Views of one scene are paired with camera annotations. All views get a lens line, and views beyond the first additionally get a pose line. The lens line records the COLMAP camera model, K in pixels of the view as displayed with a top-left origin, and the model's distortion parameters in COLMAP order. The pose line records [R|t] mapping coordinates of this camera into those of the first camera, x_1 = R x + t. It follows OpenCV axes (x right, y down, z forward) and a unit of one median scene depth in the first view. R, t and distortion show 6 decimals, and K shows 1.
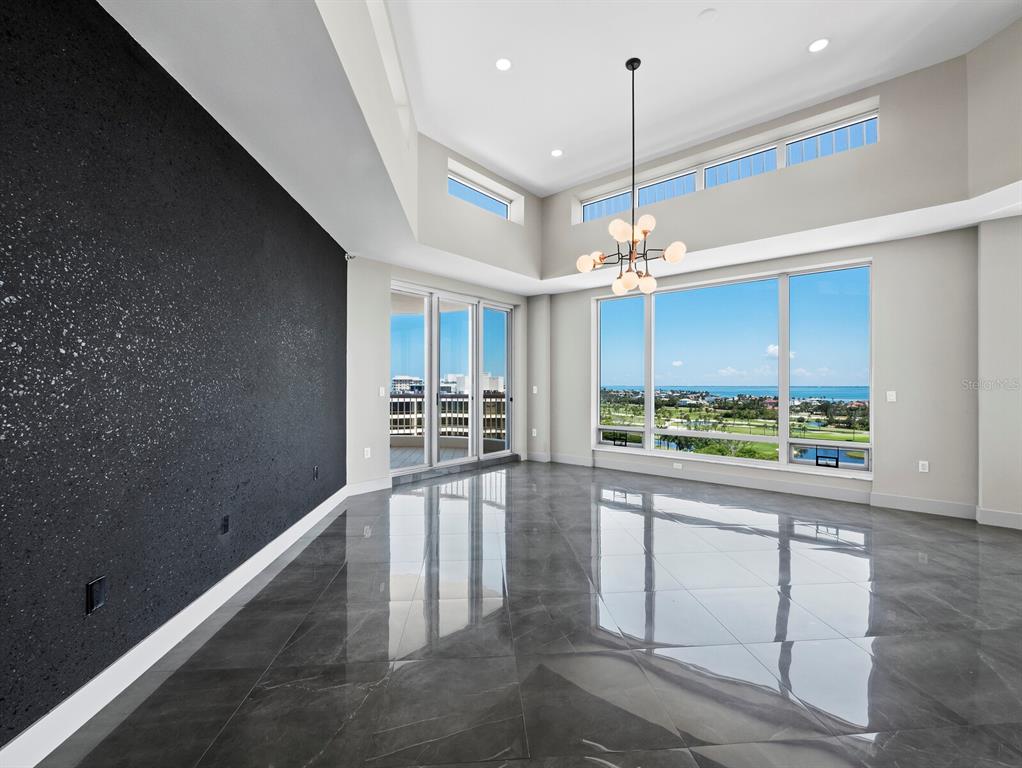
lens RADIAL K [[429.4, 0, 515.1], [0, 429.4, 382.1], [0, 0, 1]] dist [-0.005748, 0.001714]
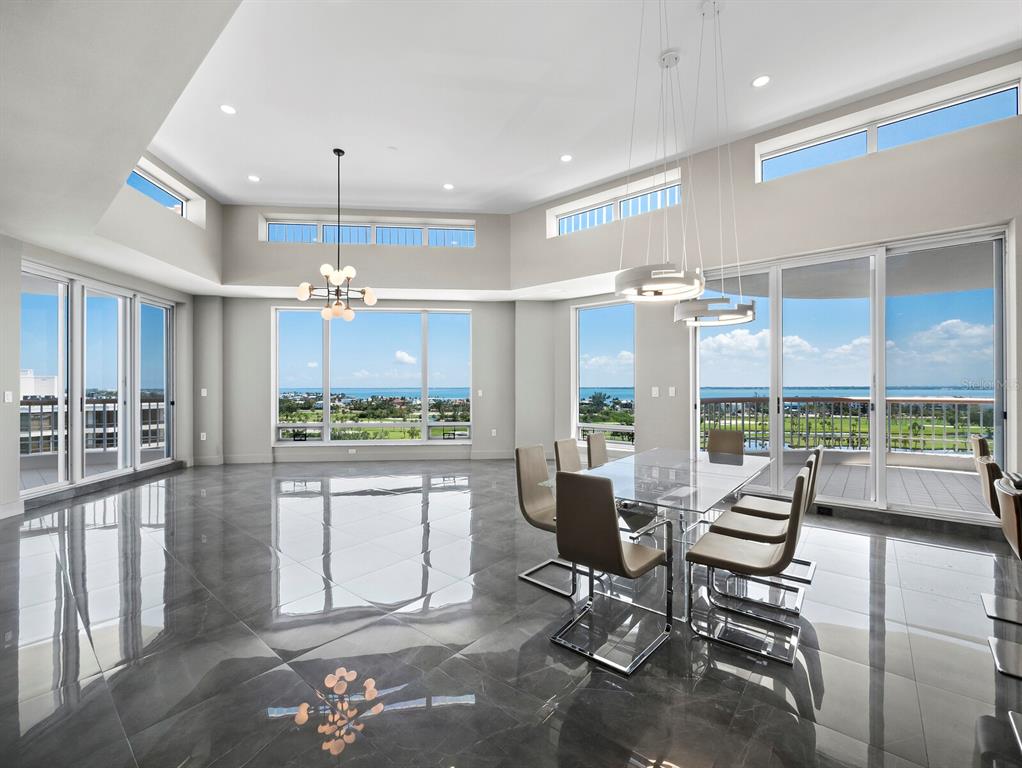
lens RADIAL K [[429.4, 0, 507.3], [0, 429.4, 385.5], [0, 0, 1]] dist [-0.005748, 0.001714]
pose [[0.706796, -0.000380, 0.707417, -0.162905], [-0.001809, 0.999996, 0.002345, -0.001419], [-0.707415, -0.002937, 0.706793, -0.181810]]
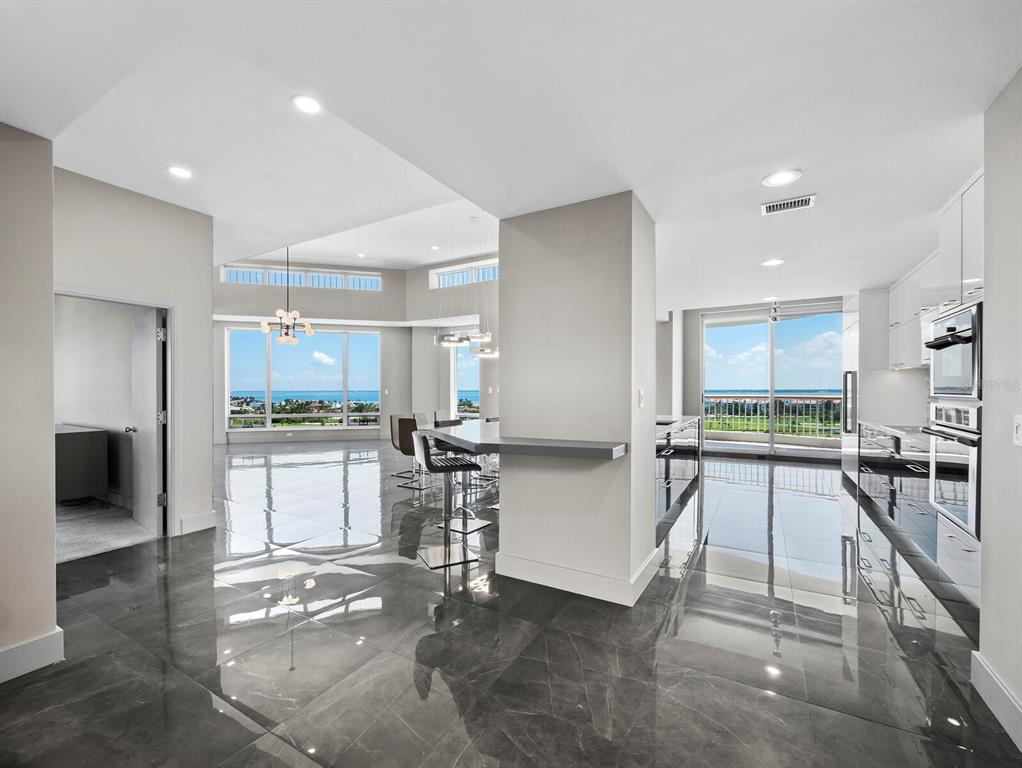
lens RADIAL K [[429.4, 0, 510.2], [0, 429.4, 393.3], [0, 0, 1]] dist [-0.005748, 0.001714]
pose [[0.571101, -0.008456, 0.820837, -0.452538], [-0.003663, 0.999911, 0.012850, 0.003793], [-0.820872, -0.010345, 0.571019, -0.609571]]
